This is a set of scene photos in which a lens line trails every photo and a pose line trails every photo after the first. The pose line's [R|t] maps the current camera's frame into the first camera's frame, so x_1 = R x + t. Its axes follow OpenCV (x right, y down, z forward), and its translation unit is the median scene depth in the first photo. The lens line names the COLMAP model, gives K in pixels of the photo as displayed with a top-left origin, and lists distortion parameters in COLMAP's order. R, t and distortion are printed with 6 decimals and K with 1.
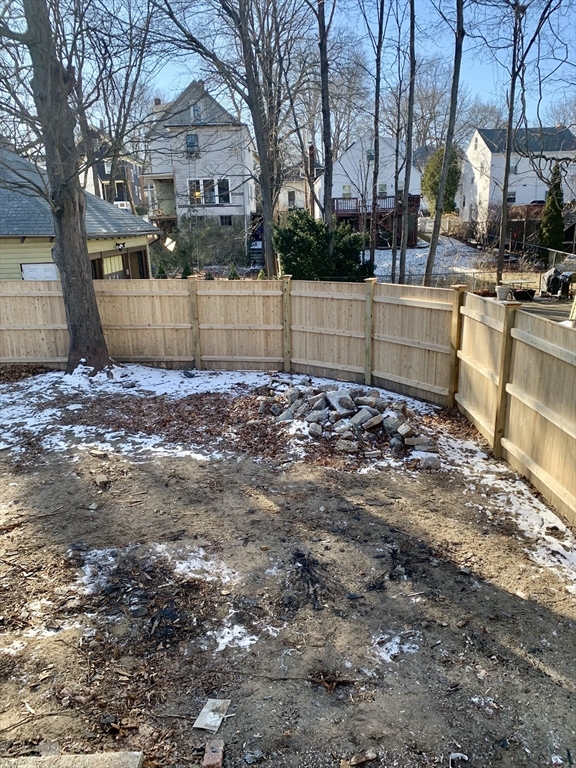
lens RADIAL K [[574.3, 0, 290.3], [0, 574.3, 381.1], [0, 0, 1]] dist [0.033448, -0.051903]
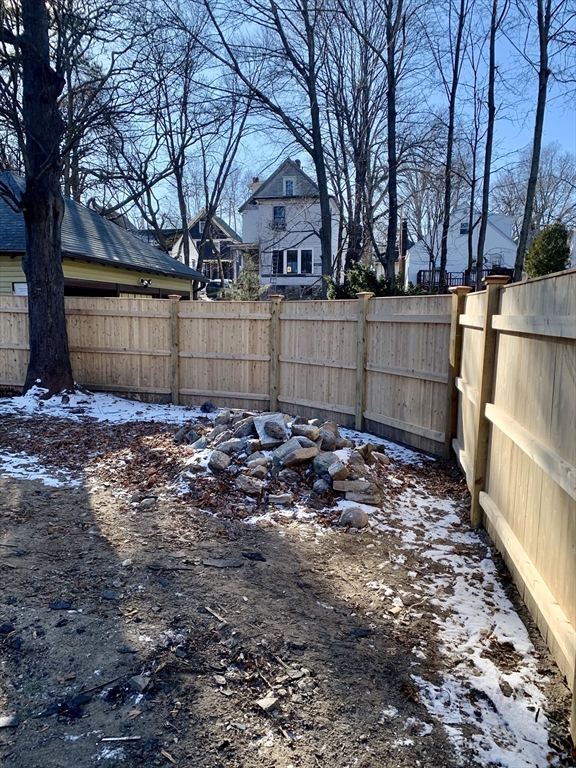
lens RADIAL K [[574.3, 0, 285.6], [0, 574.3, 388.0], [0, 0, 1]] dist [0.033448, -0.051903]
pose [[0.980334, 0.059194, -0.188258, 0.202037], [-0.084019, 0.988371, -0.126745, 0.062954], [0.178566, 0.140069, 0.973907, 0.248191]]
